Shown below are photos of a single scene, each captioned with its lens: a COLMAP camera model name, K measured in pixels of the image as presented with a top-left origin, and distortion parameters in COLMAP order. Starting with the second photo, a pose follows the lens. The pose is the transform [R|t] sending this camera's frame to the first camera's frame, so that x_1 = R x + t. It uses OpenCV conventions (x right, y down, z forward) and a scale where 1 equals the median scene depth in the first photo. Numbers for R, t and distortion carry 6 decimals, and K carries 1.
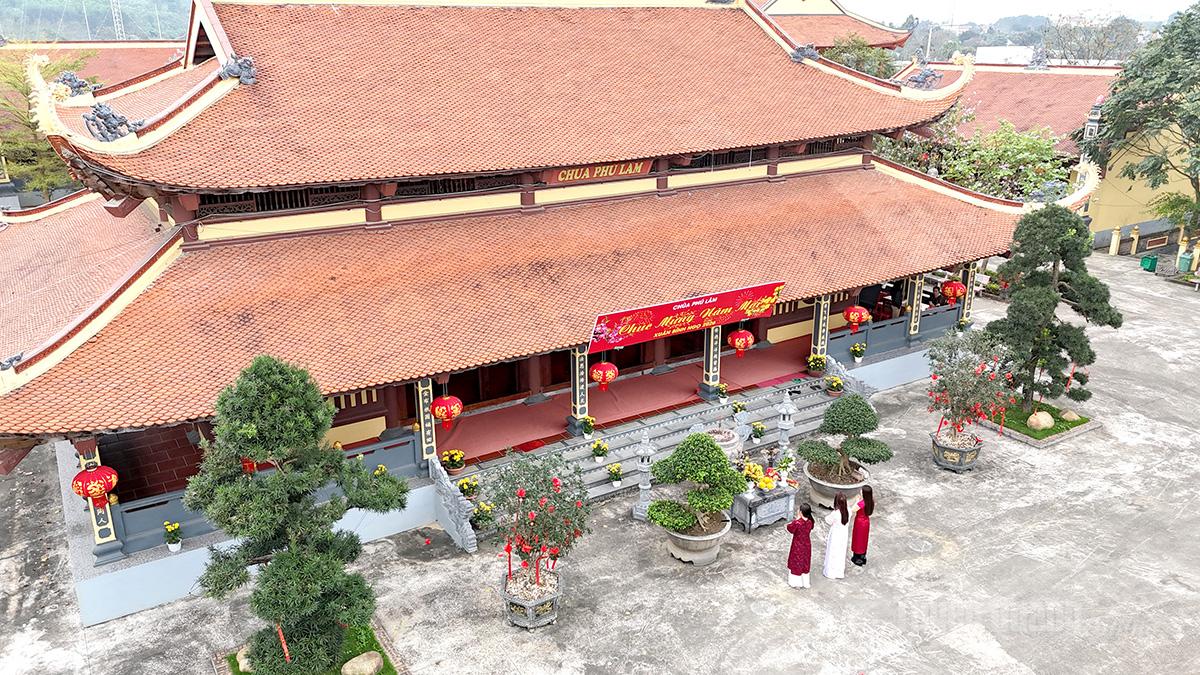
lens RADIAL K [[873.2, 0, 592.8], [0, 873.2, 337.5], [0, 0, 1]] dist [0.070520, -0.000193]
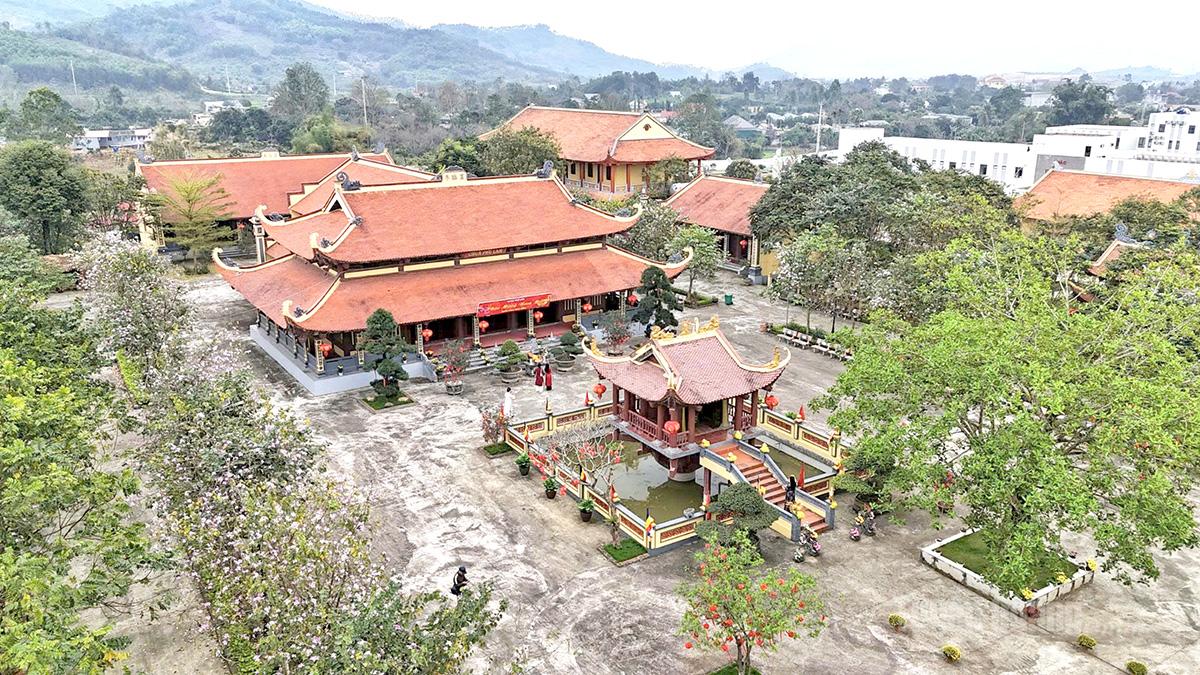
lens RADIAL K [[873.2, 0, 610.2], [0, 873.2, 341.4], [0, 0, 1]] dist [0.070520, -0.000193]
pose [[0.998329, -0.003913, 0.057658, 0.252065], [0.006350, 0.999092, -0.042140, 0.209808], [-0.057441, 0.042436, 0.997447, -1.791978]]
